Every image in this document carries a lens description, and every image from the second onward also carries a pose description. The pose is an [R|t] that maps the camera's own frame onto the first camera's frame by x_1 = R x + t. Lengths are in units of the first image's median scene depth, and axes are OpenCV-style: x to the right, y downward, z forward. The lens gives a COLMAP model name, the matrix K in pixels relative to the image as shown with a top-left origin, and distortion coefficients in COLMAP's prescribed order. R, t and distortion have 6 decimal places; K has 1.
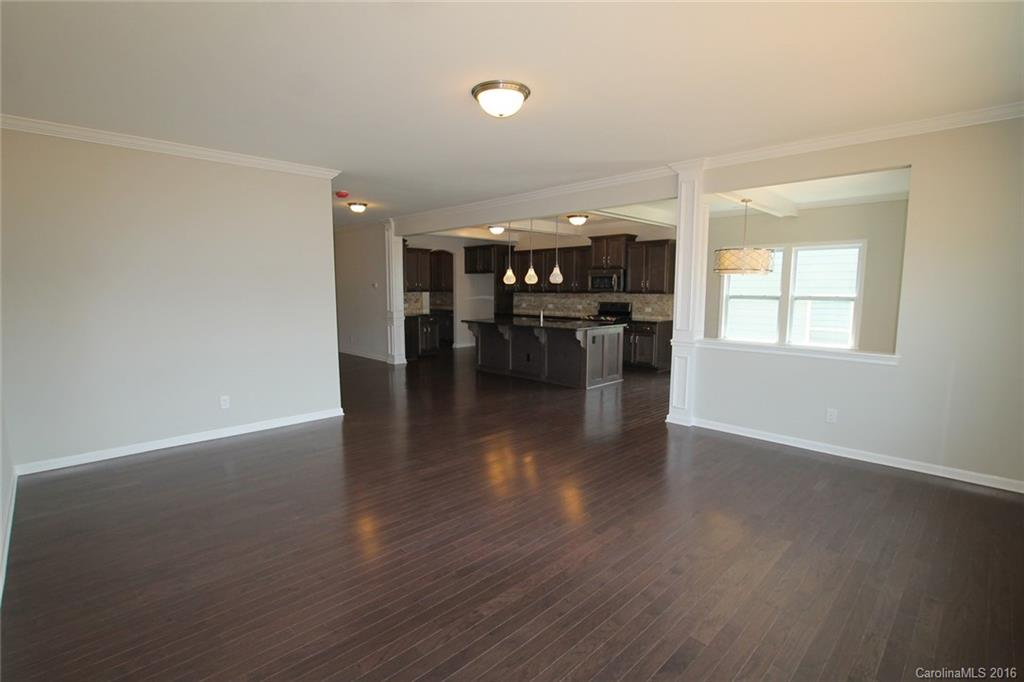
lens RADIAL K [[498.4, 0, 505.4], [0, 498.4, 345.7], [0, 0, 1]] dist [-0.019109, 0.000412]
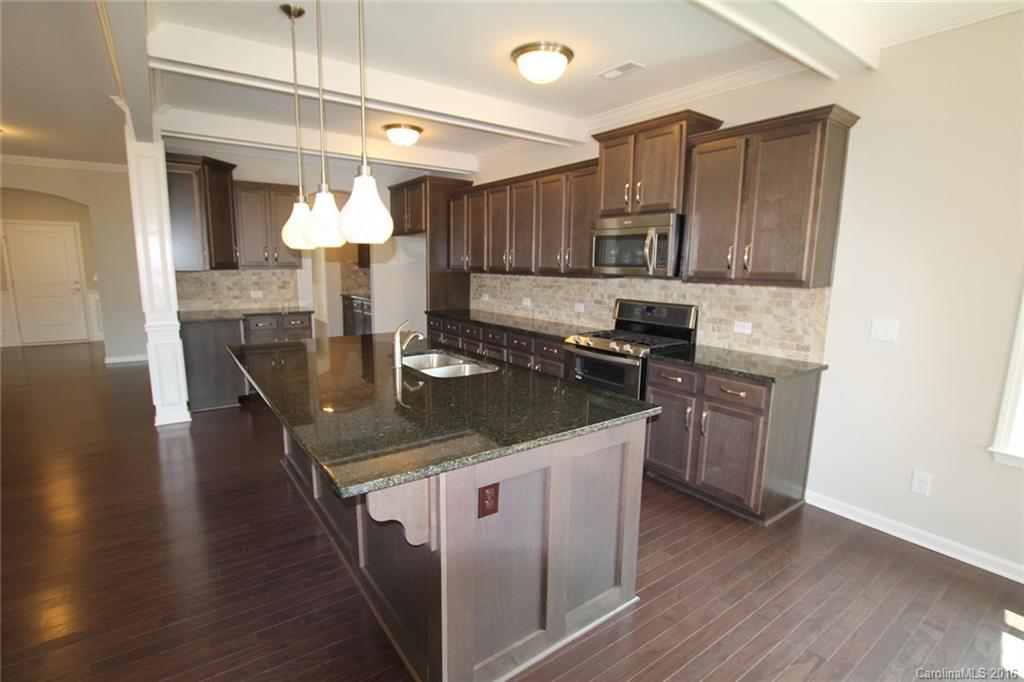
lens RADIAL K [[487.0, 0, 504.3], [0, 487.0, 345.7], [0, 0, 1]] dist [-0.027725, 0.000920]
pose [[0.987741, 0.038033, -0.151397, 0.169015], [-0.030379, 0.998156, 0.052551, -0.072244], [0.153117, -0.047308, 0.987075, 0.624734]]
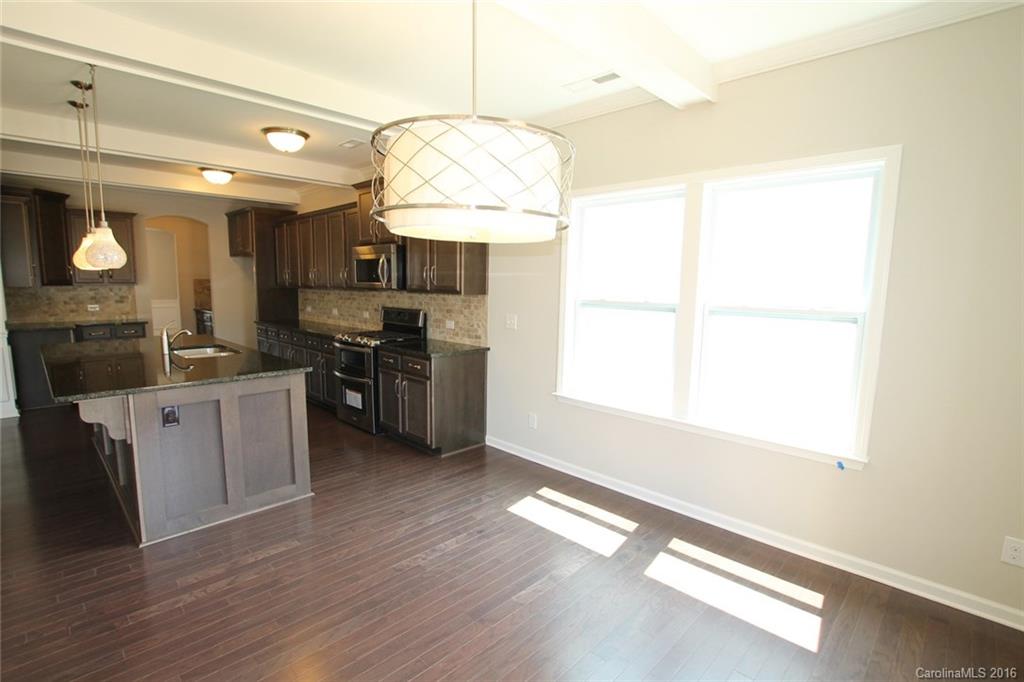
lens RADIAL K [[487.0, 0, 504.3], [0, 487.0, 345.7], [0, 0, 1]] dist [-0.027725, 0.000920]
pose [[0.999795, 0.011727, 0.016508, 0.336481], [-0.011947, 0.999840, 0.013318, -0.057824], [-0.016349, -0.013512, 0.999775, 0.496945]]
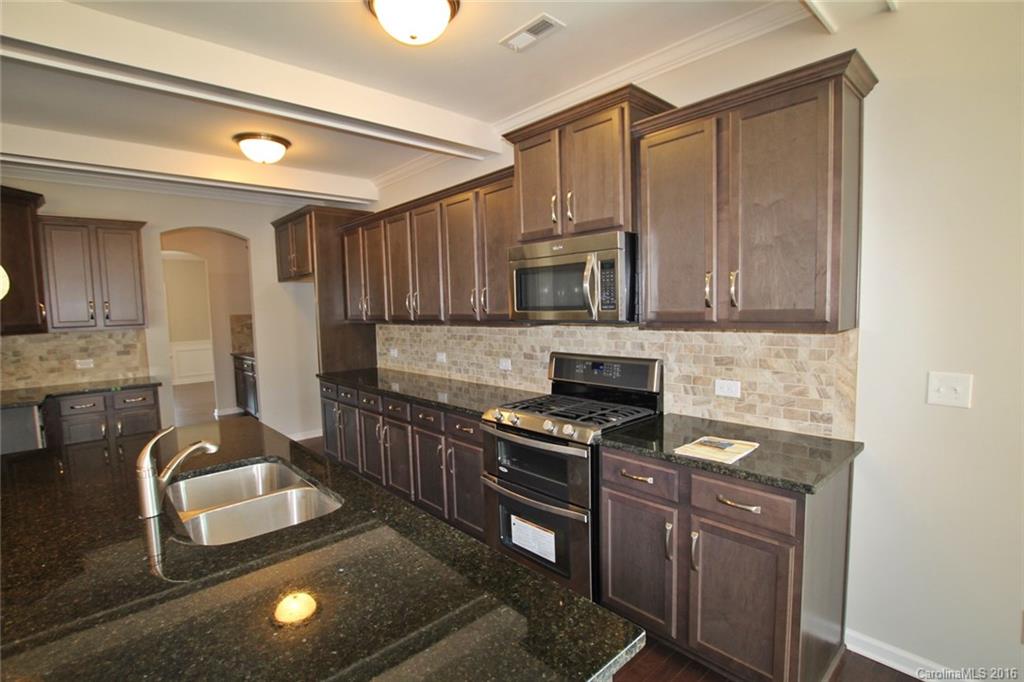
lens RADIAL K [[487.0, 0, 504.3], [0, 487.0, 345.7], [0, 0, 1]] dist [-0.027725, 0.000920]
pose [[0.998731, -0.023829, -0.044376, 0.184164], [0.022292, 0.999145, -0.034811, -0.088358], [0.045168, 0.033777, 0.998408, 0.748449]]
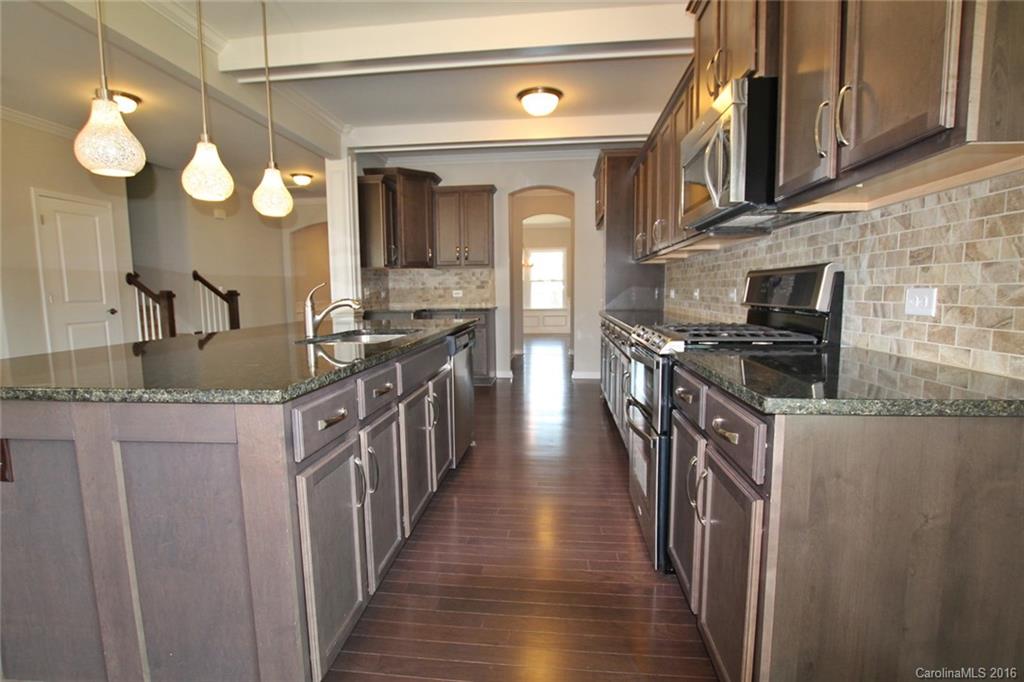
lens RADIAL K [[498.4, 0, 505.4], [0, 498.4, 345.7], [0, 0, 1]] dist [-0.019109, 0.000412]
pose [[0.634726, 0.076935, -0.768898, 0.324143], [-0.077945, 0.996331, 0.035348, -0.054406], [0.768796, 0.037496, 0.638394, 0.810704]]
